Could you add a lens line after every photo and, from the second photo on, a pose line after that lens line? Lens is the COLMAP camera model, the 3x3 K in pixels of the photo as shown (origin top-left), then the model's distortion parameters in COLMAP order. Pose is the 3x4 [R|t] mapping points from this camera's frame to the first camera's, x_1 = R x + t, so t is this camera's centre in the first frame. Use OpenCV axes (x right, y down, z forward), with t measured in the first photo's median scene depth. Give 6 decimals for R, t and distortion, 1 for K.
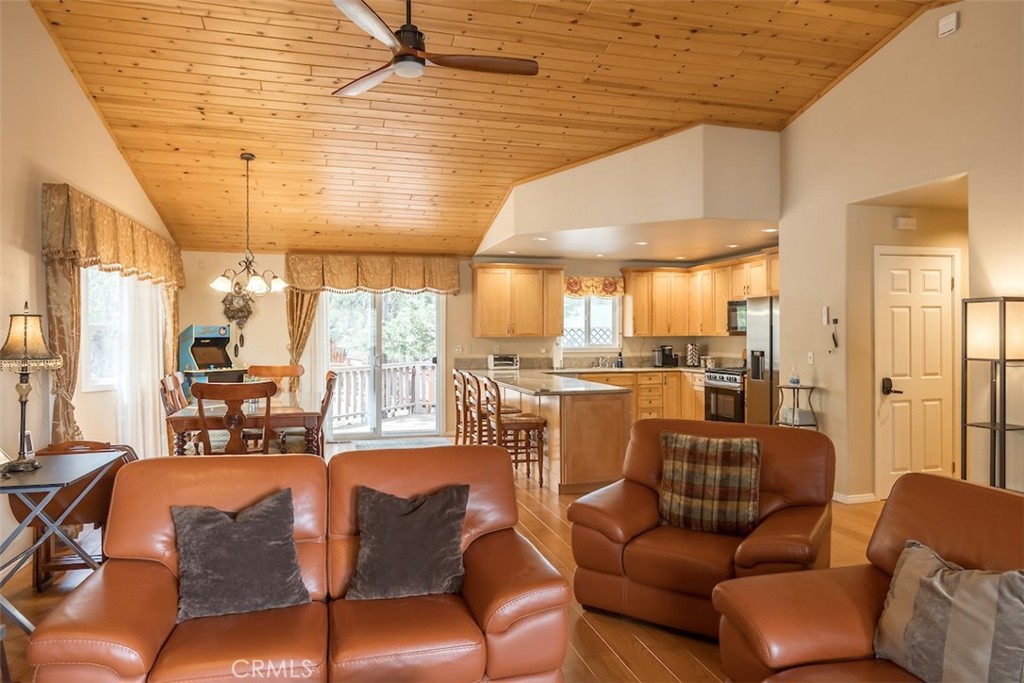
lens RADIAL K [[644.0, 0, 509.4], [0, 644.0, 332.9], [0, 0, 1]] dist [0.000249, 0.000128]
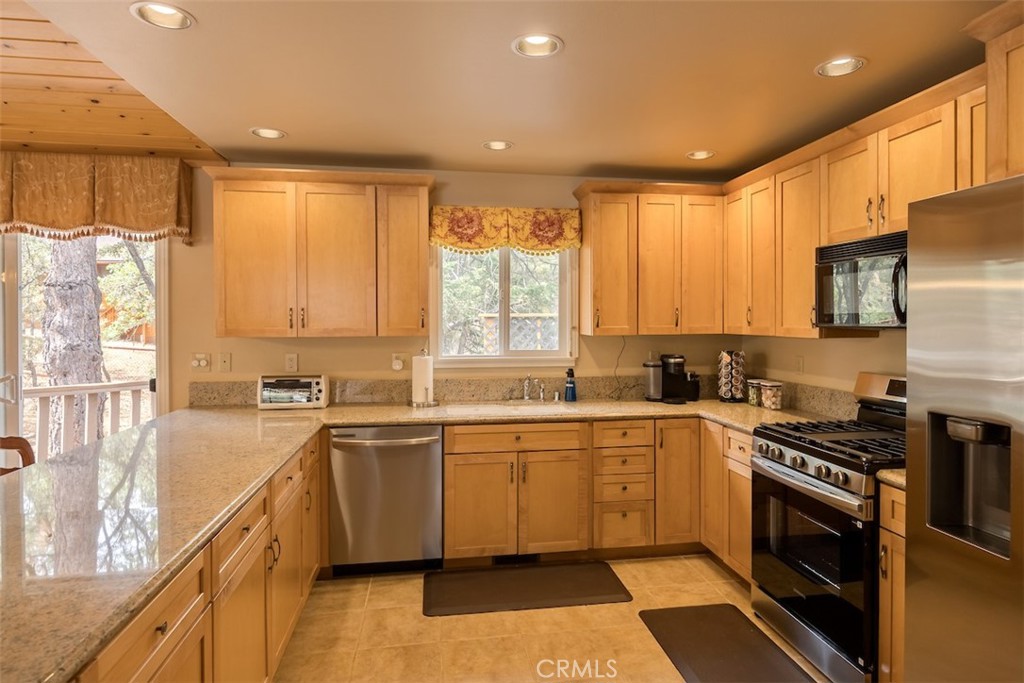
lens RADIAL K [[587.2, 0, 519.5], [0, 587.2, 323.7], [0, 0, 1]] dist [-0.001568, -0.000298]
pose [[0.993298, 0.003362, -0.115529, 0.197895], [-0.002288, 0.999953, 0.009427, -0.006682], [0.115556, -0.009100, 0.993259, 0.613738]]
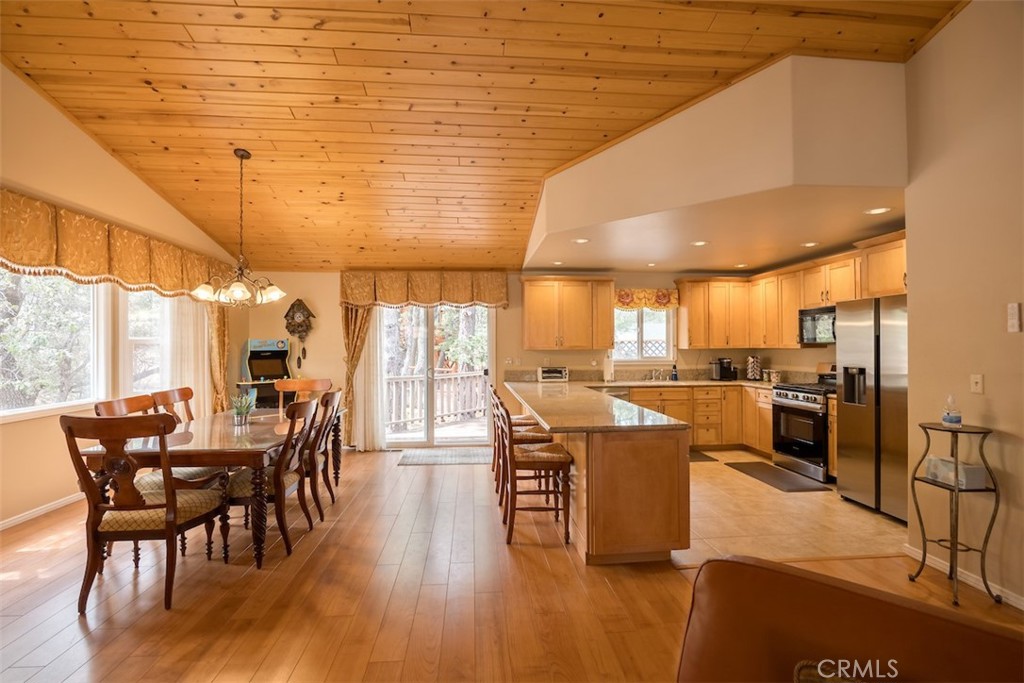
lens RADIAL K [[446.7, 0, 507.5], [0, 446.7, 342.5], [0, 0, 1]] dist [-0.015871, 0.000030]
pose [[0.981884, -0.003565, -0.189449, 0.054540], [0.002546, 0.999981, -0.005623, -0.000901], [0.189466, 0.005039, 0.981874, 0.304548]]
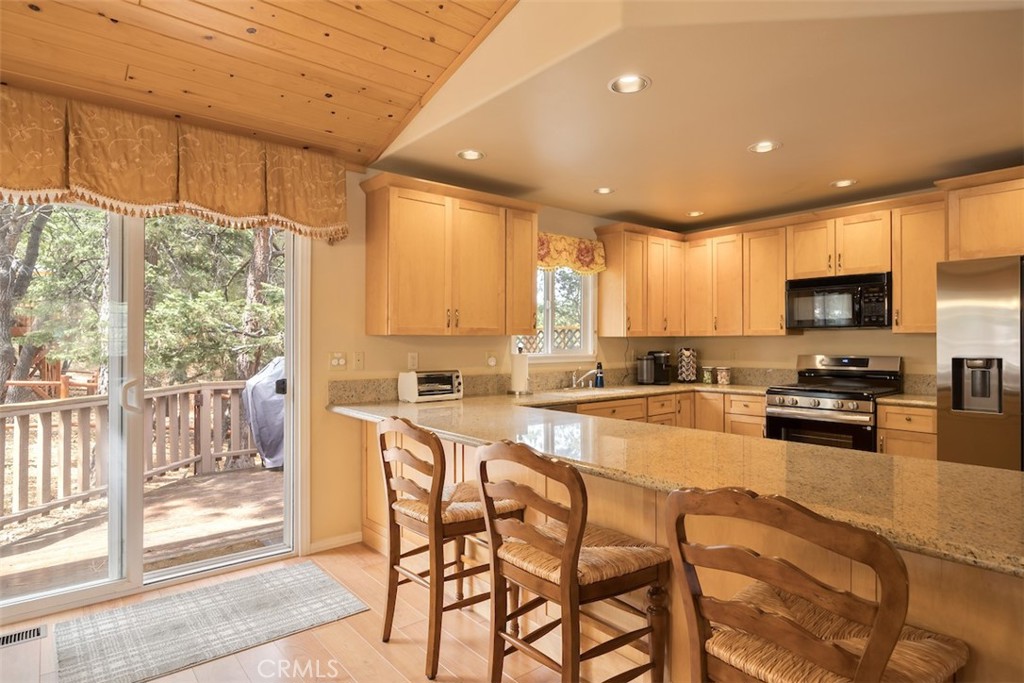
lens RADIAL K [[562.9, 0, 516.8], [0, 562.9, 340.9], [0, 0, 1]] dist [-0.001029, -0.000776]
pose [[0.912698, 0.001574, 0.408632, -0.127904], [-0.000624, 0.999997, -0.002459, 0.011813], [-0.408634, 0.001989, 0.912696, 0.581232]]
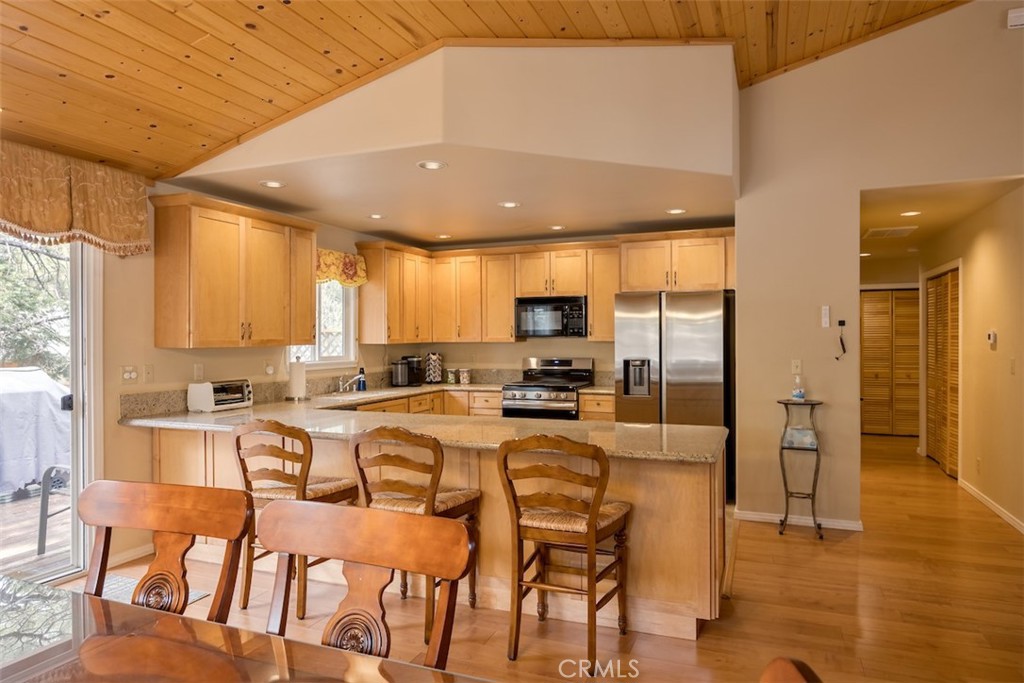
lens RADIAL K [[645.1, 0, 512.0], [0, 645.1, 341.5], [0, 0, 1]] dist [-0.000591, -0.001113]
pose [[0.614072, -0.005936, 0.789228, -0.277361], [0.003805, 0.999982, 0.004560, 0.000571], [-0.789241, 0.000203, 0.614084, 0.501892]]
